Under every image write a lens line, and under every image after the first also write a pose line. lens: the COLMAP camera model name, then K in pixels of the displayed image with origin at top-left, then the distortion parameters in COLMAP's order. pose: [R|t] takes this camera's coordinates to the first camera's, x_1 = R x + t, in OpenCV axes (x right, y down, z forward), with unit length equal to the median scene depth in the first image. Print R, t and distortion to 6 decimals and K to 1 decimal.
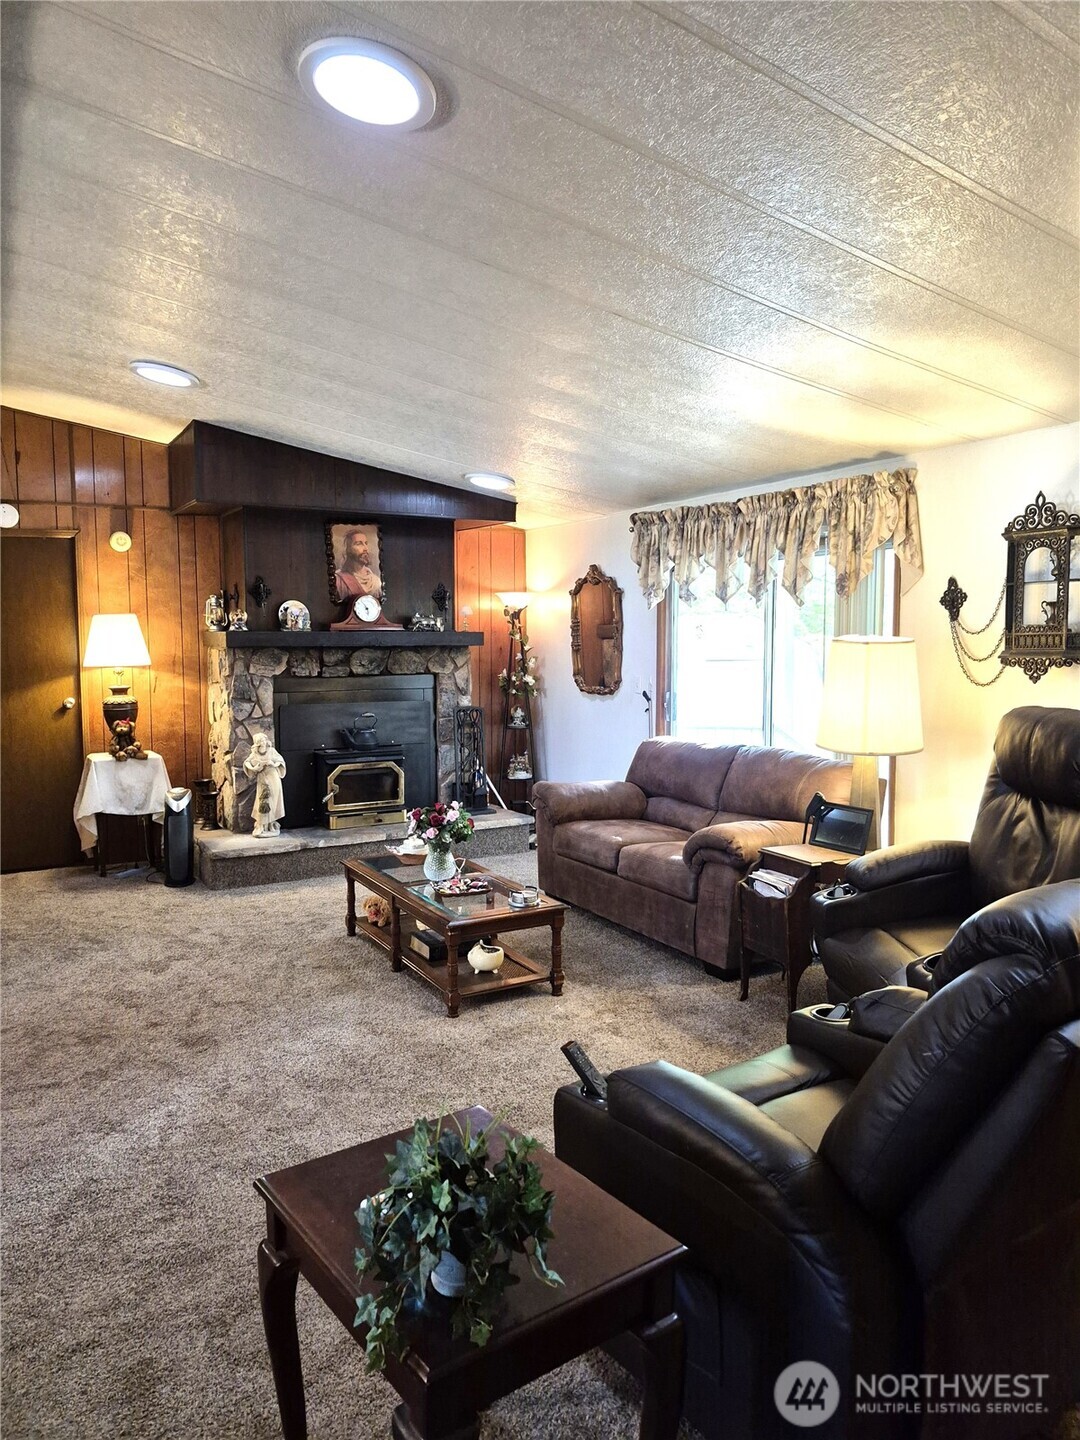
lens RADIAL K [[1005.1, 0, 541.2], [0, 1005.1, 709.2], [0, 0, 1]] dist [0.105544, -0.117601]
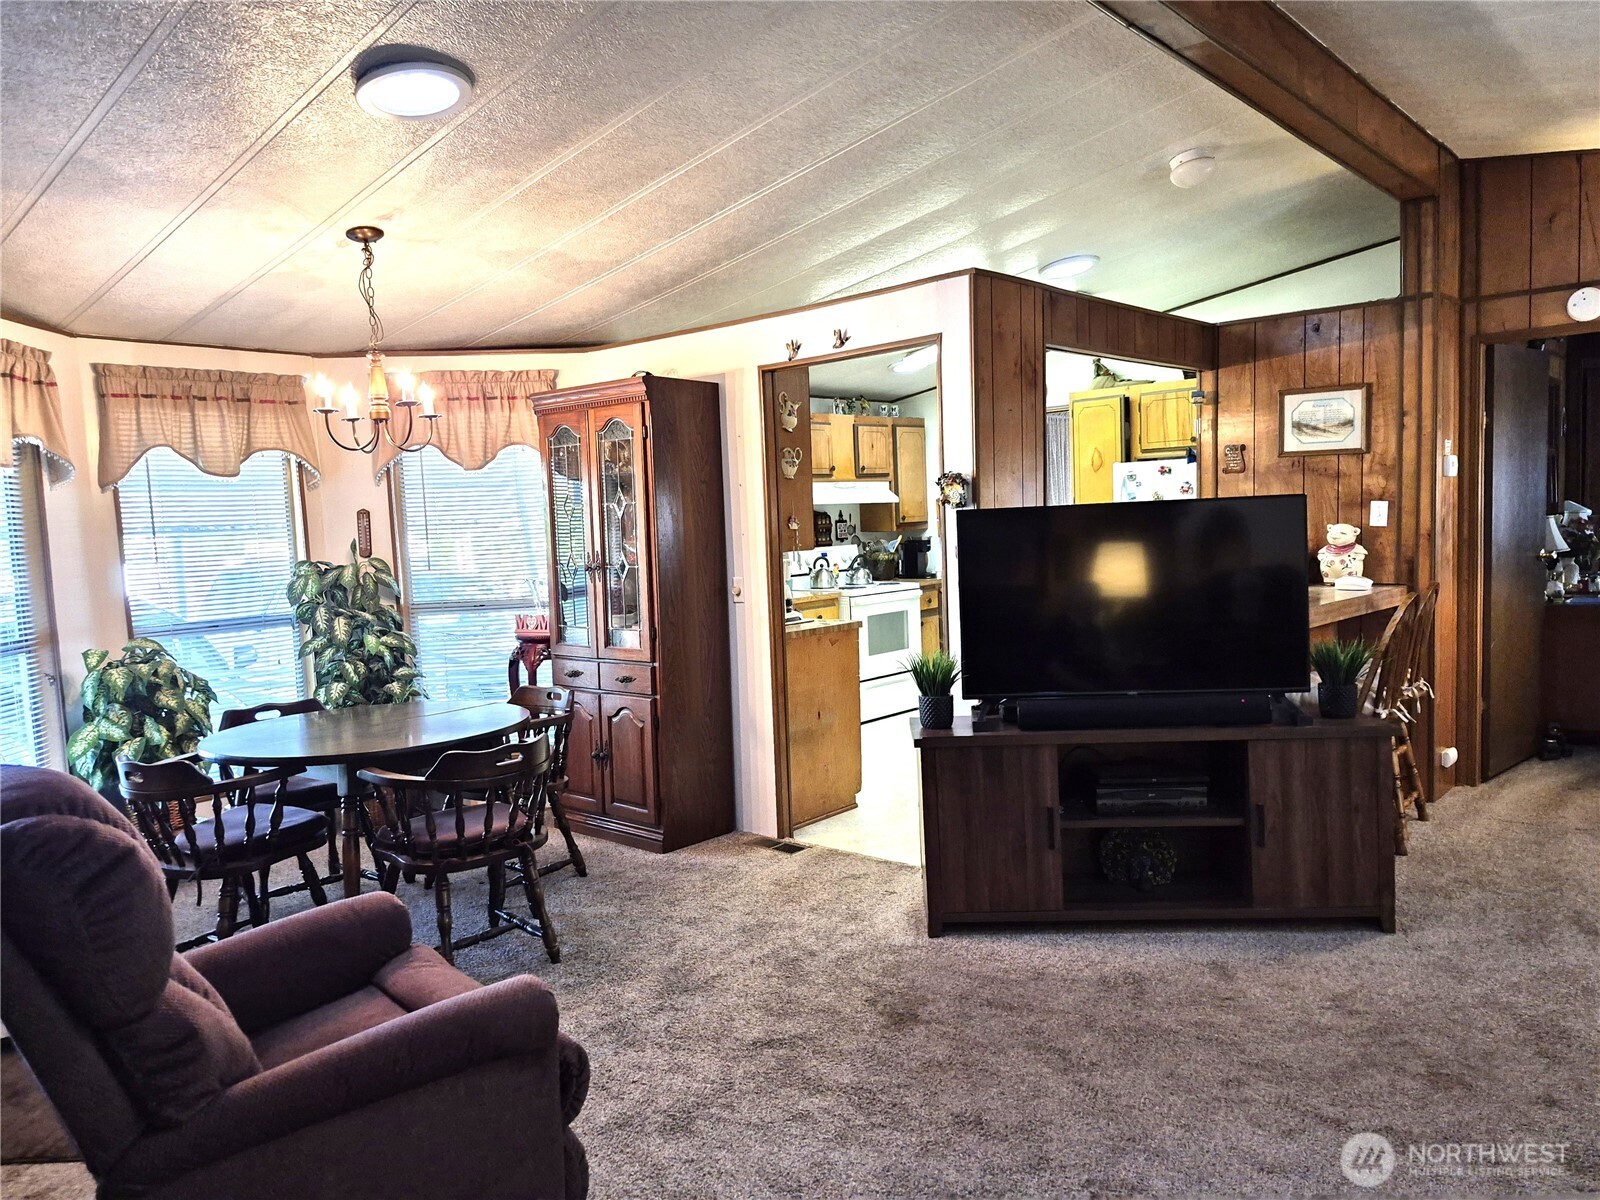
lens RADIAL K [[1116.8, 0, 806.4], [0, 1116.8, 617.5], [0, 0, 1]] dist [0.105544, -0.117601]
pose [[0.339800, 0.083121, -0.936817, 0.059098], [-0.024615, 0.996532, 0.079491, -0.018652], [0.940175, -0.003951, 0.340668, 0.203446]]
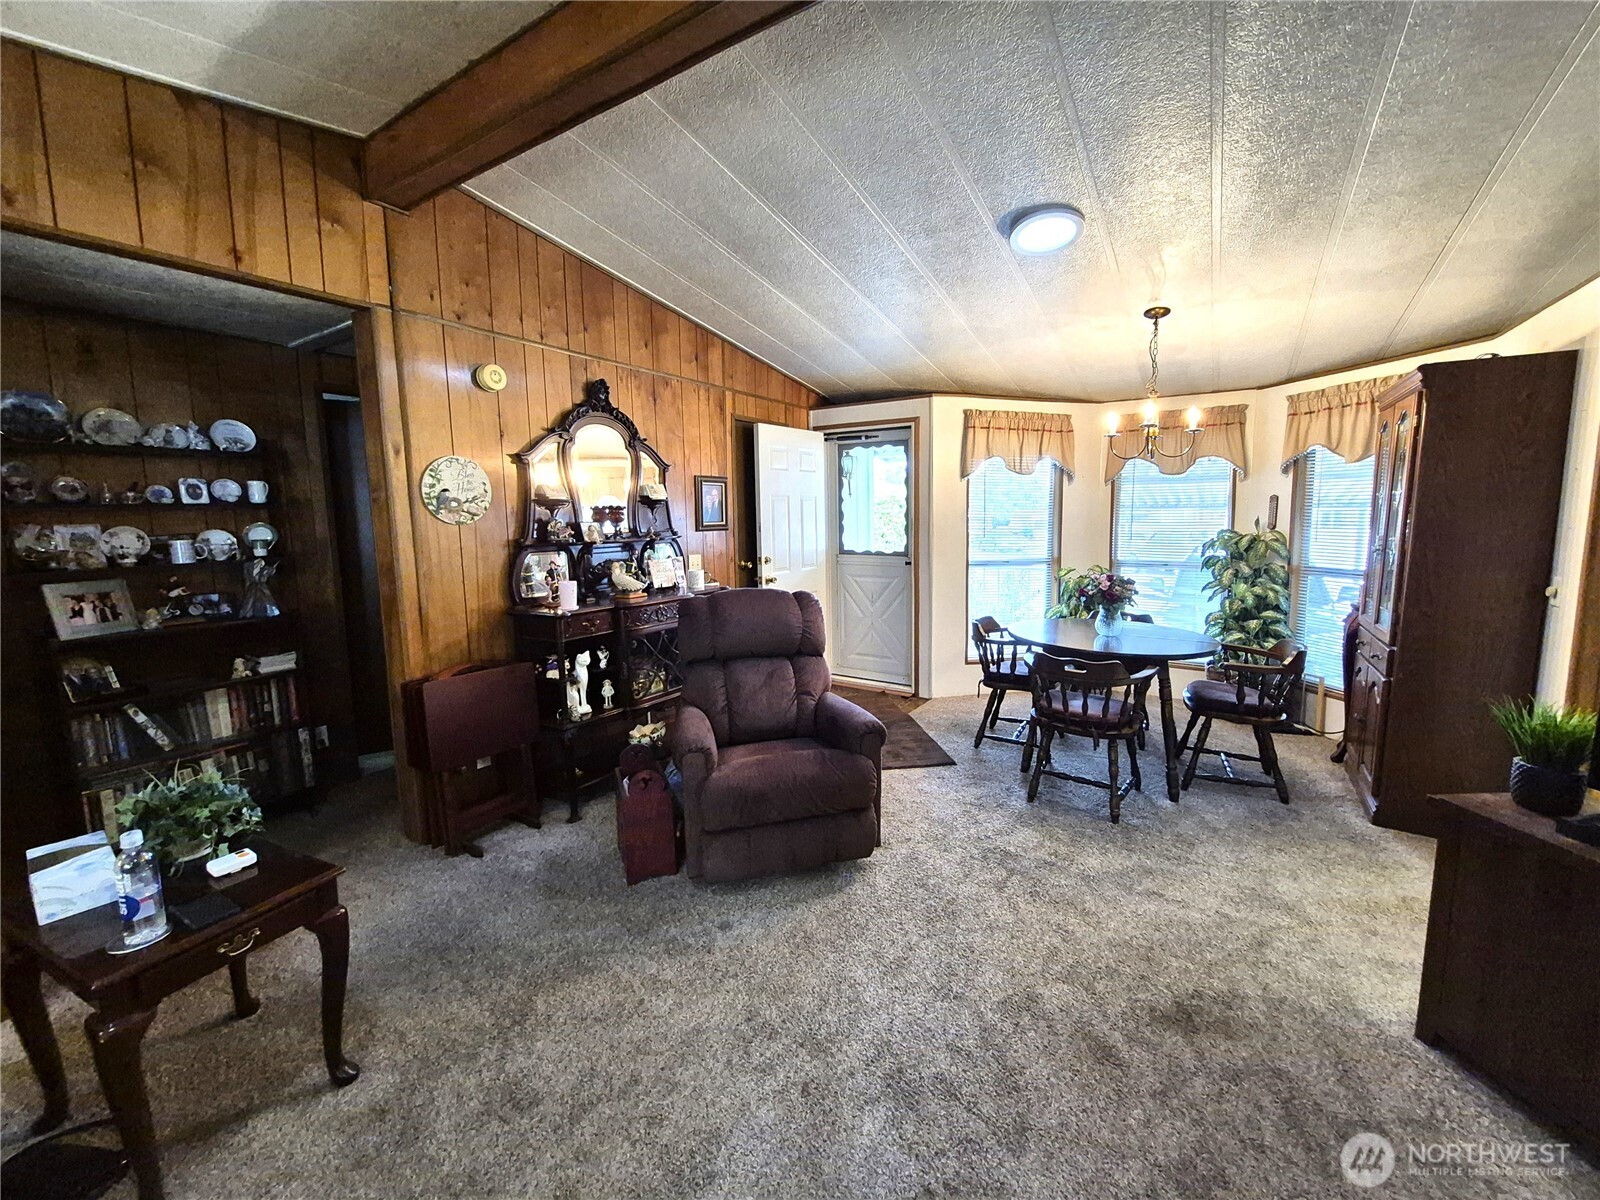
lens RADIAL K [[630.3, 0, 806.6], [0, 630.3, 580.0], [0, 0, 1]] dist [-0.001886, -0.000439]
pose [[-0.880110, 0.062217, -0.470675, -0.119952], [-0.018083, 0.986264, 0.164184, -0.036143], [0.474424, 0.153011, -0.866896, 0.548164]]
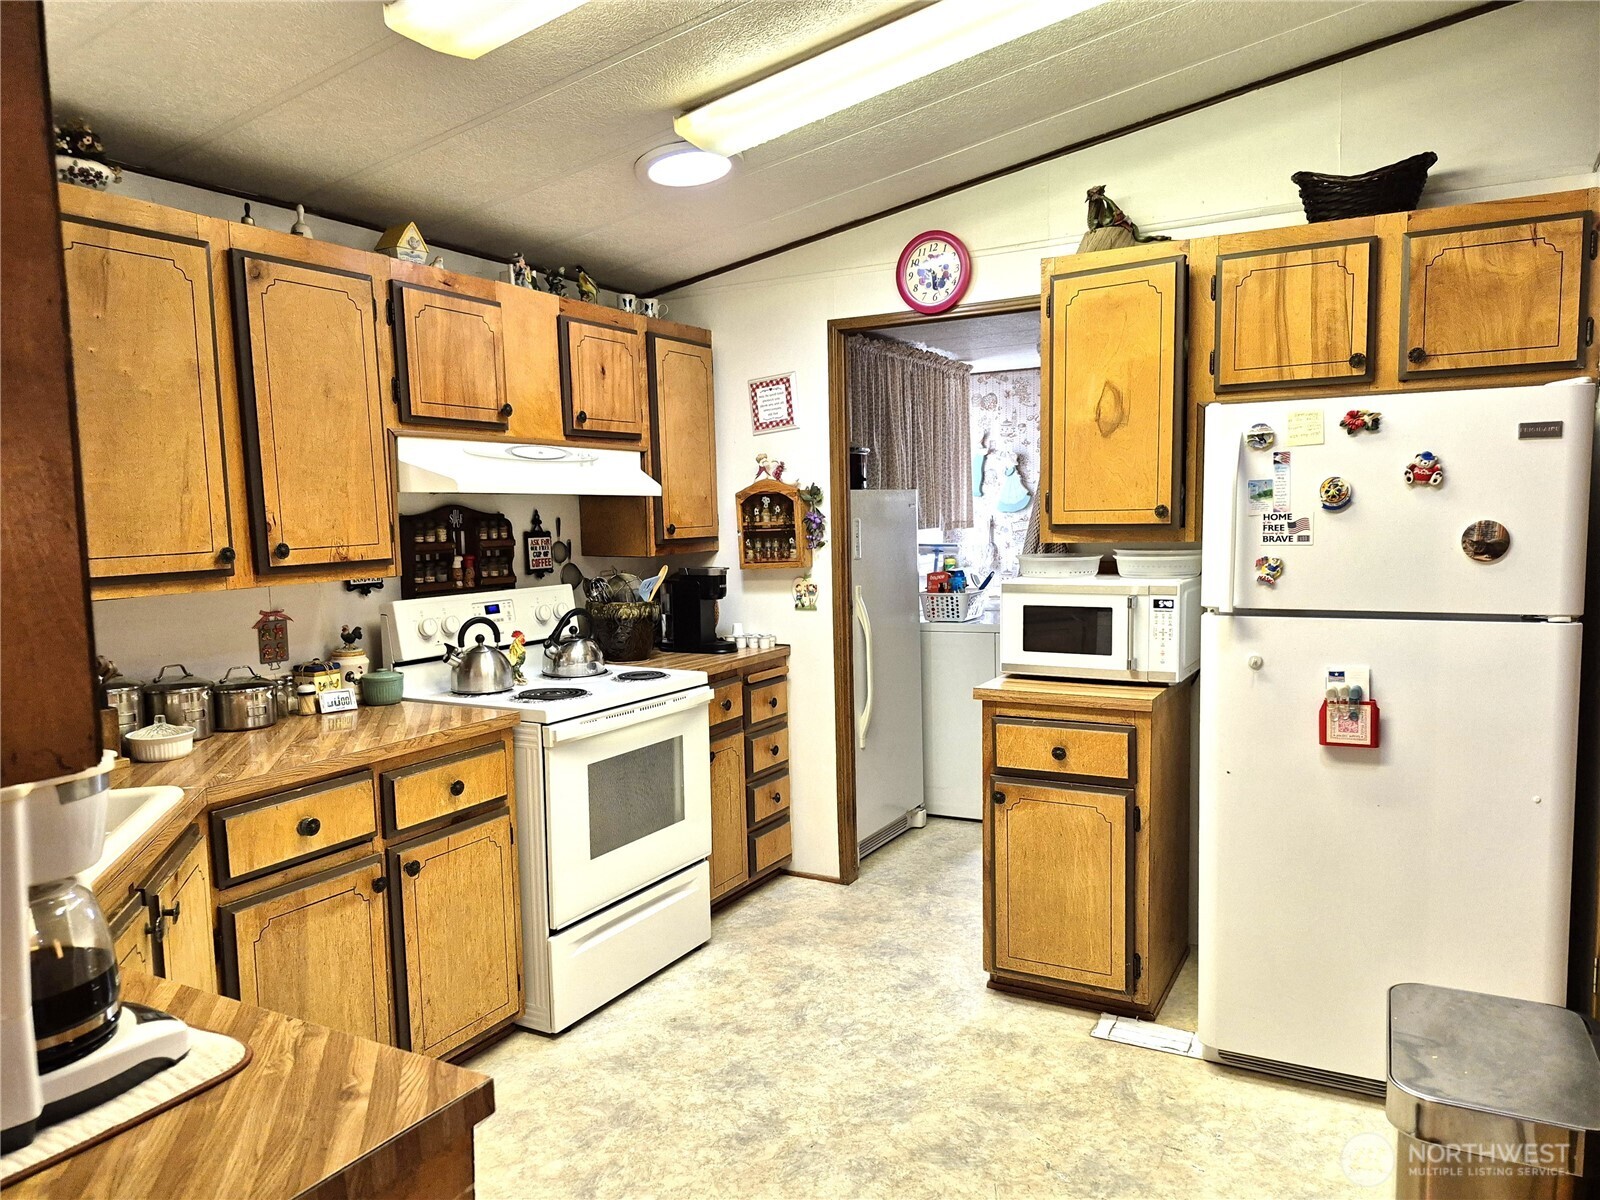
lens RADIAL K [[1116.8, 0, 806.4], [0, 1116.8, 617.5], [0, 0, 1]] dist [0.105544, -0.117601]
pose [[0.537264, 0.077075, -0.839885, -0.587603], [-0.040178, 0.997024, 0.065795, -0.028897], [0.842456, -0.001604, 0.538762, 0.491587]]
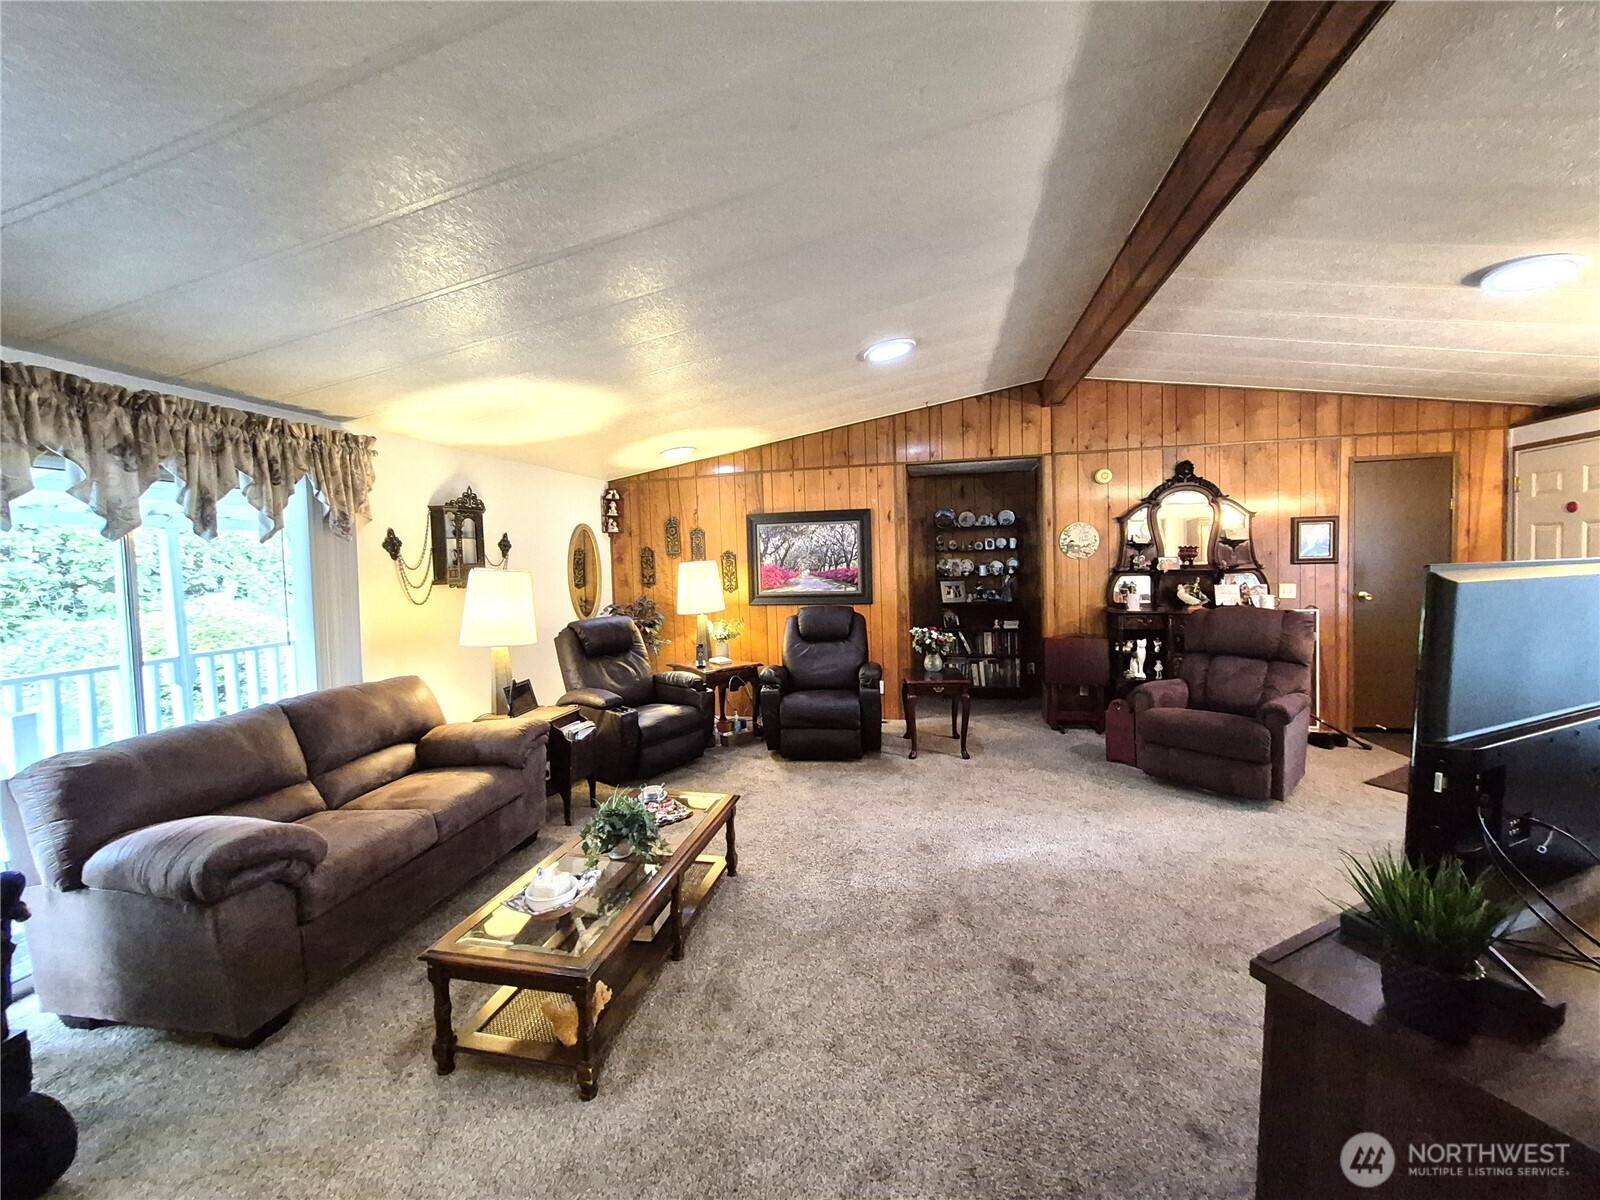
lens RADIAL K [[632.9, 0, 802.5], [0, 632.9, 580.0], [0, 0, 1]] dist [-0.000760, 0.000050]
pose [[-0.746932, -0.002641, 0.664896, -0.403626], [0.071025, 0.993953, 0.083737, -0.066118], [-0.661096, 0.109770, -0.742228, 0.905917]]
